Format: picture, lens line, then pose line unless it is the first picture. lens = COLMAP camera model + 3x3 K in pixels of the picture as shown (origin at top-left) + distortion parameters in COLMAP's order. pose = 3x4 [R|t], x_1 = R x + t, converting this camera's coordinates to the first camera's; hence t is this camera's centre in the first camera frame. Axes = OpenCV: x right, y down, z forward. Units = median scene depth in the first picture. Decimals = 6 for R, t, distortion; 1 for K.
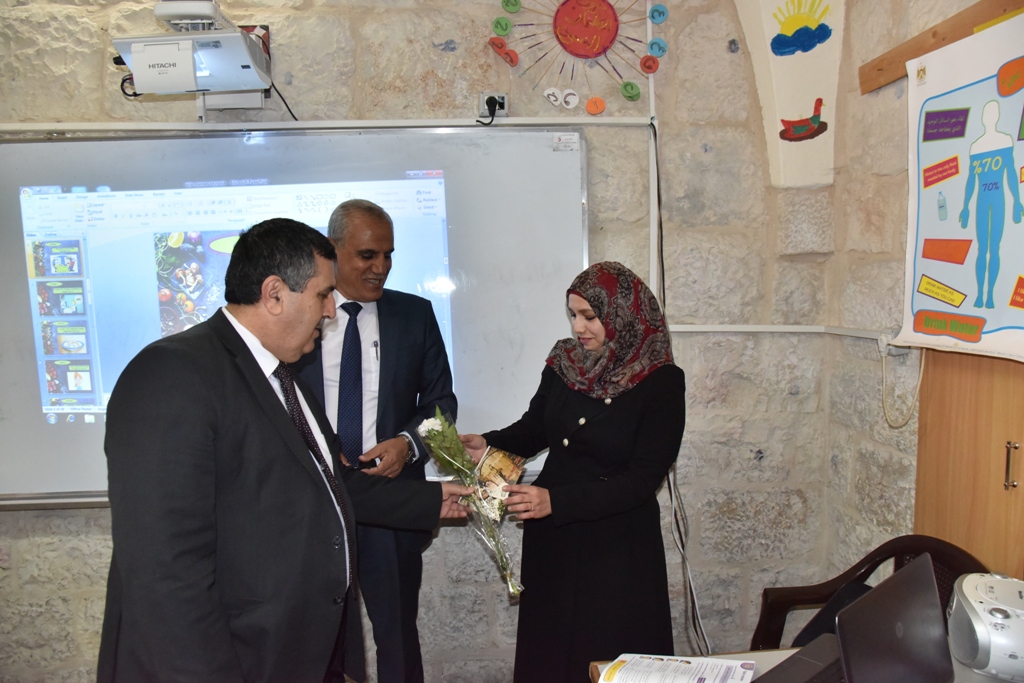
lens RADIAL K [[711.7, 0, 519.8], [0, 711.7, 343.1], [0, 0, 1]] dist [-0.106938, 0.062829]
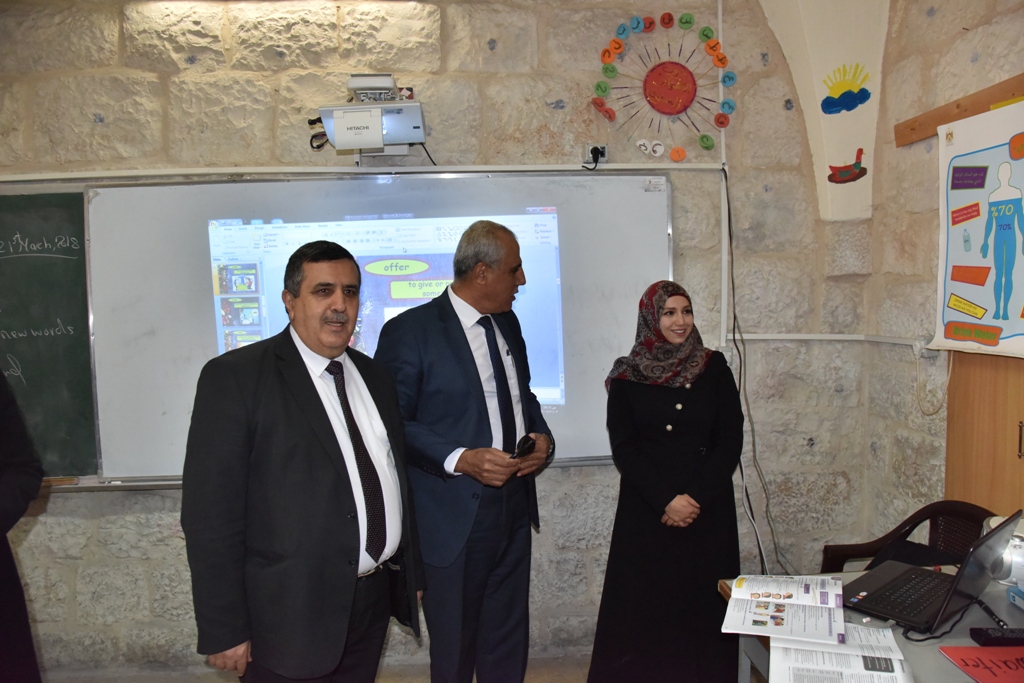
lens RADIAL K [[711.7, 0, 516.7], [0, 711.7, 340.0], [0, 0, 1]] dist [-0.106938, 0.062829]
pose [[0.999995, -0.000782, -0.002935, -0.172893], [0.000719, 0.999769, -0.021500, 0.010879], [0.002951, 0.021498, 0.999765, -0.218424]]
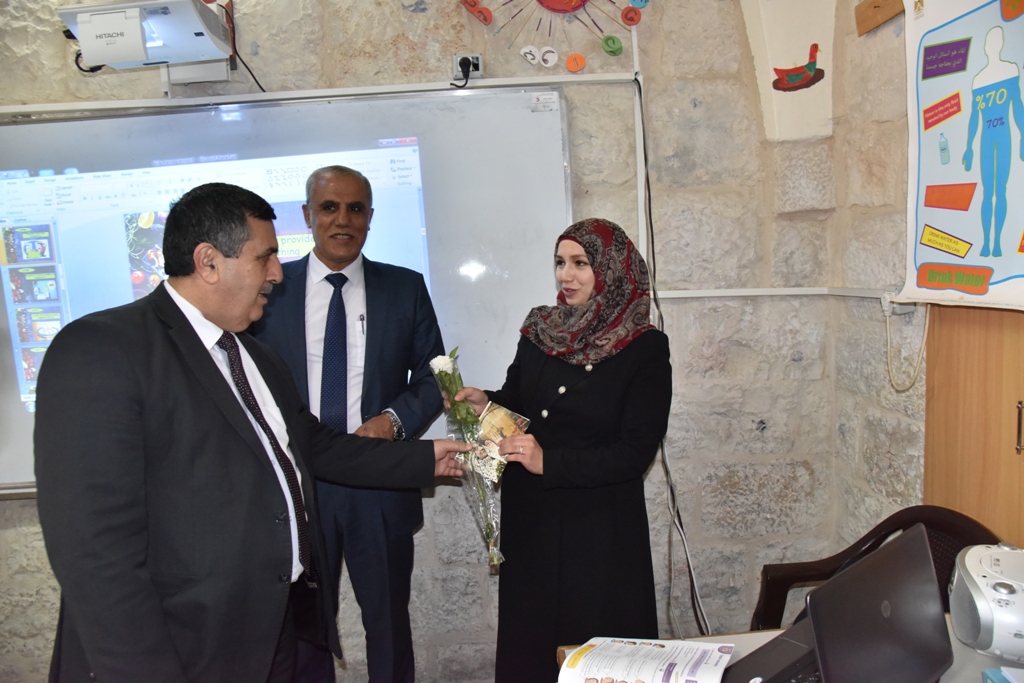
lens RADIAL K [[711.7, 0, 518.3], [0, 711.7, 343.3], [0, 0, 1]] dist [-0.106938, 0.062829]
pose [[0.998781, -0.030463, -0.038842, 0.057065], [0.031413, 0.999216, 0.024087, 0.016228], [0.038078, -0.025277, 0.998955, 0.043506]]
